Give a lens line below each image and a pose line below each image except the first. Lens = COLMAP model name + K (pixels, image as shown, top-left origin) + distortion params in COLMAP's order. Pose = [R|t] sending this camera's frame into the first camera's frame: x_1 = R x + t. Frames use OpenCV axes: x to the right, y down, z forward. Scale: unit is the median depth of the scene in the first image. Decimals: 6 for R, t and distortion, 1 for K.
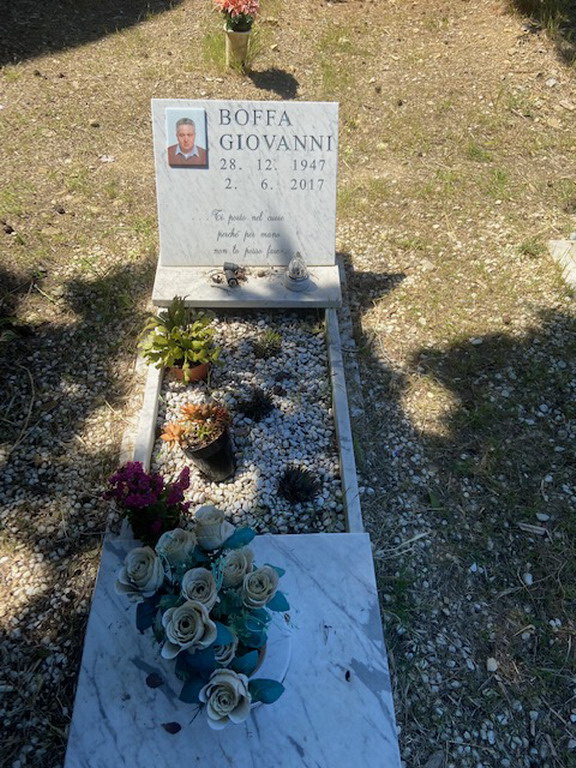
lens RADIAL K [[580.4, 0, 288.0], [0, 580.4, 384.0], [0, 0, 1]] dist [0.076057, 0.000087]
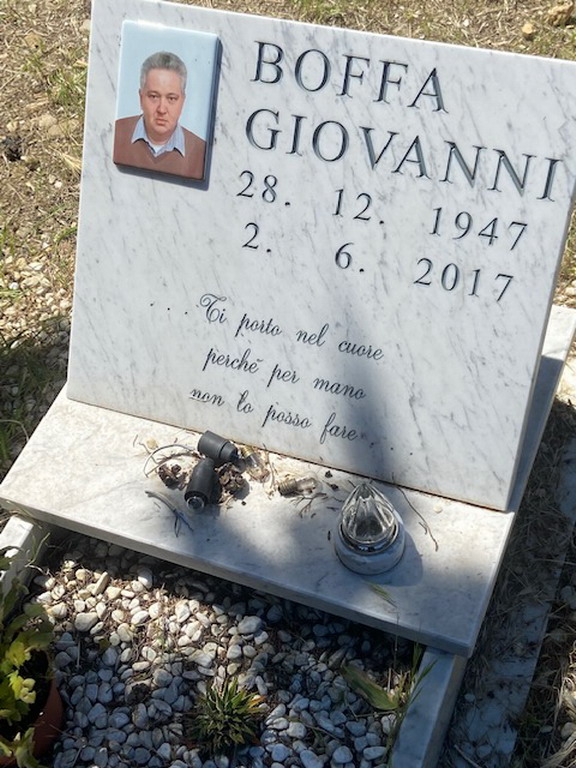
lens RADIAL K [[1109.1, 0, 288.0], [0, 1109.1, 384.0], [0, 0, 1]] dist [0.145807, -0.016594]
pose [[0.906760, 0.242077, -0.345233, 0.181033], [-0.224316, 0.970243, 0.091163, -0.321112], [0.357028, -0.005222, 0.934079, 0.360187]]
